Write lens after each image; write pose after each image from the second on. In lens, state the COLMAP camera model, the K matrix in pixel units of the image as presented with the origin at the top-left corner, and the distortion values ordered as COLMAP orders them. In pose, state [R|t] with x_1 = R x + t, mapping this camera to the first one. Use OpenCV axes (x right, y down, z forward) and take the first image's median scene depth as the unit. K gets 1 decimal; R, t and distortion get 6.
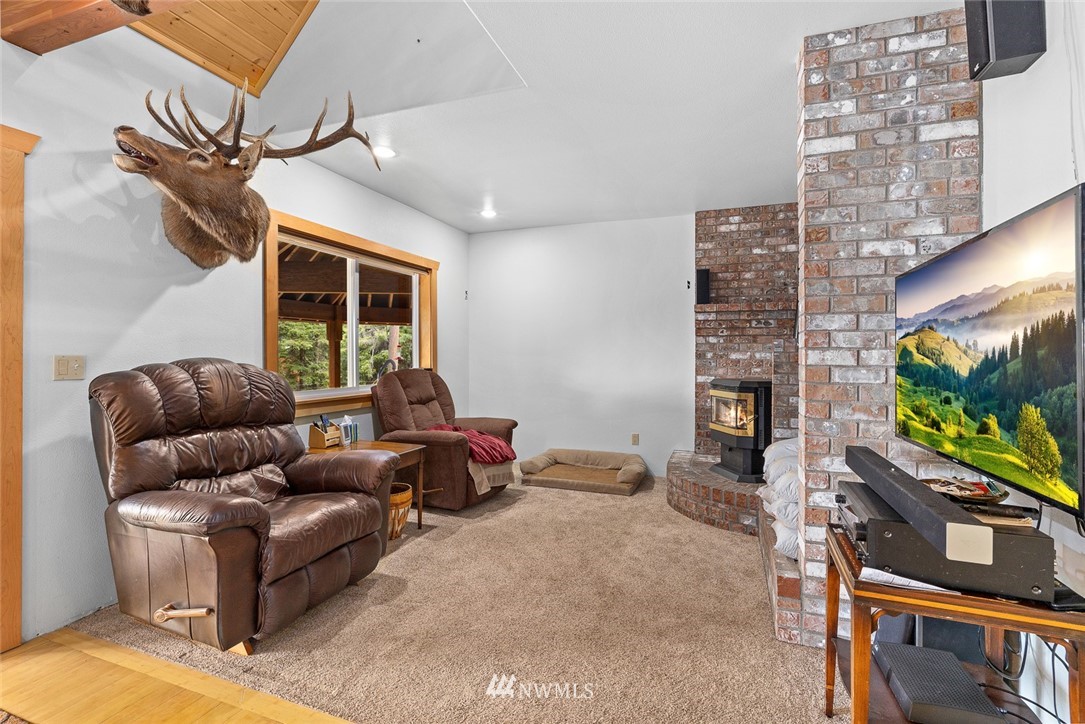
lens RADIAL K [[488.5, 0, 543.0], [0, 488.5, 355.4], [0, 0, 1]] dist [-0.005024, 0.000828]
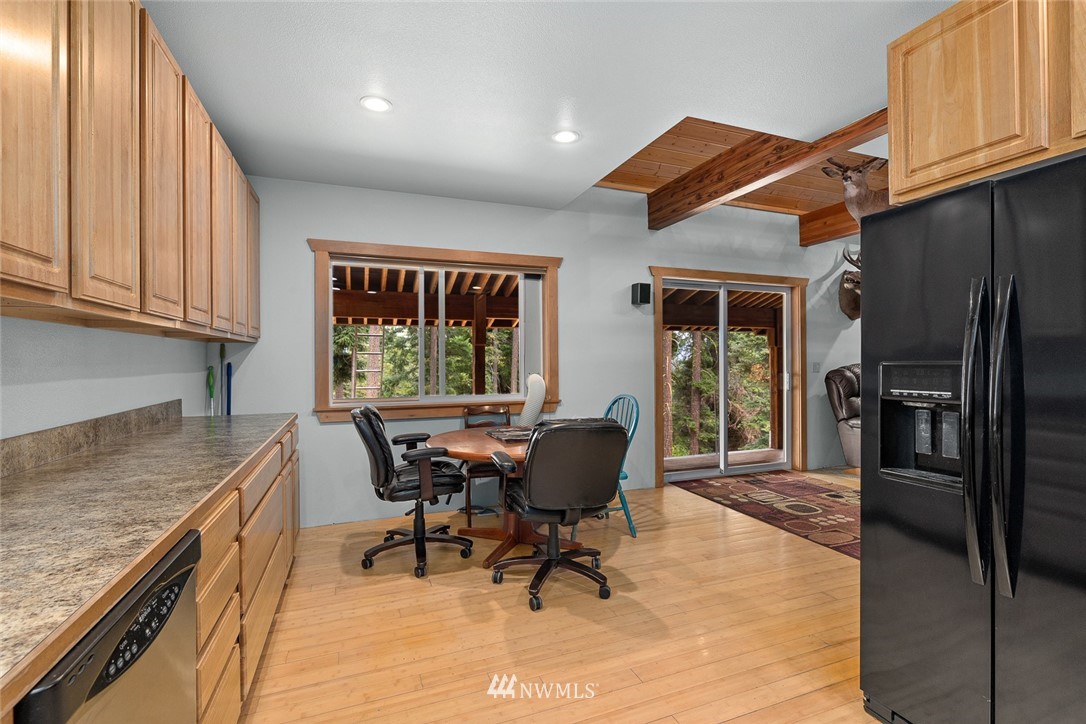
lens RADIAL K [[489.0, 0, 547.7], [0, 489.0, 360.5], [0, 0, 1]] dist [-0.005024, 0.000828]
pose [[0.654684, -0.011660, -0.755813, 0.023799], [0.010009, 0.999927, -0.006756, -0.006507], [0.755837, -0.003142, 0.654753, -1.755651]]
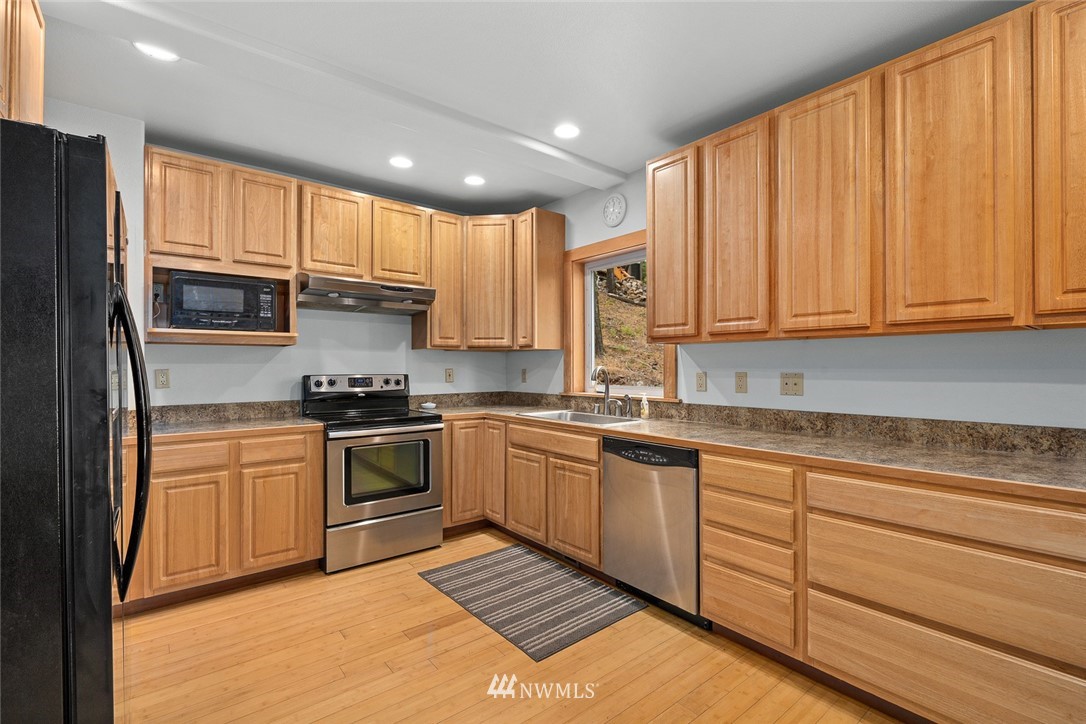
lens RADIAL K [[489.0, 0, 546.1], [0, 489.0, 365.4], [0, 0, 1]] dist [-0.005024, 0.000828]
pose [[-0.854017, -0.005289, 0.520218, -0.903762], [-0.004575, 0.999986, 0.002656, -0.016369], [-0.520225, -0.000111, -0.854029, -0.623753]]
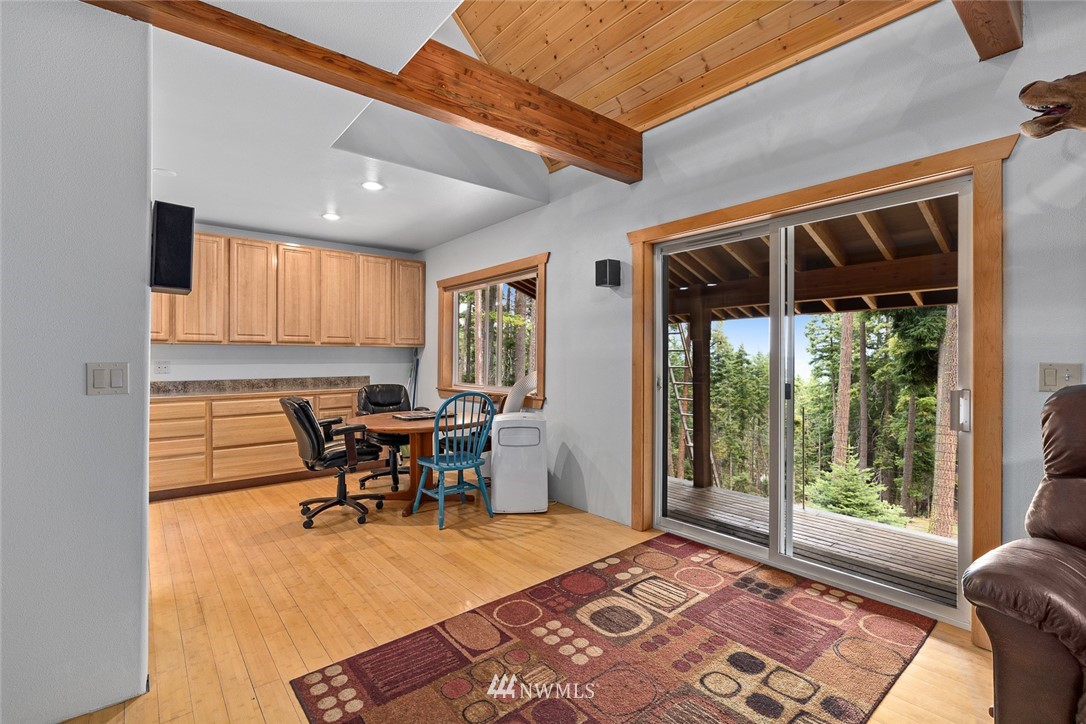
lens RADIAL K [[489.0, 0, 548.0], [0, 489.0, 355.9], [0, 0, 1]] dist [-0.005024, 0.000828]
pose [[-0.501065, -0.013739, -0.865300, 0.246119], [-0.003172, 0.999896, -0.014040, 0.001538], [0.865404, -0.004290, -0.501057, 0.677978]]
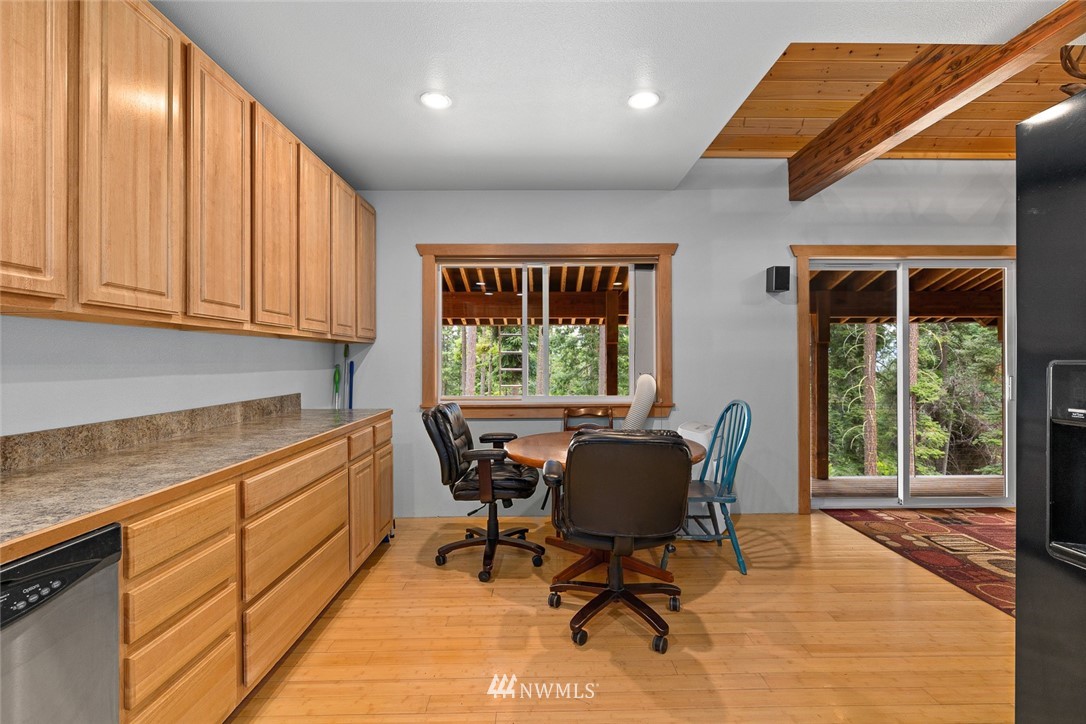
lens RADIAL K [[489.0, 0, 548.5], [0, 489.0, 357.9], [0, 0, 1]] dist [-0.005024, 0.000828]
pose [[0.349509, -0.014916, -0.936814, 0.048324], [0.006965, 0.999887, -0.013321, -0.003913], [0.936907, -0.001869, 0.349574, -1.441874]]
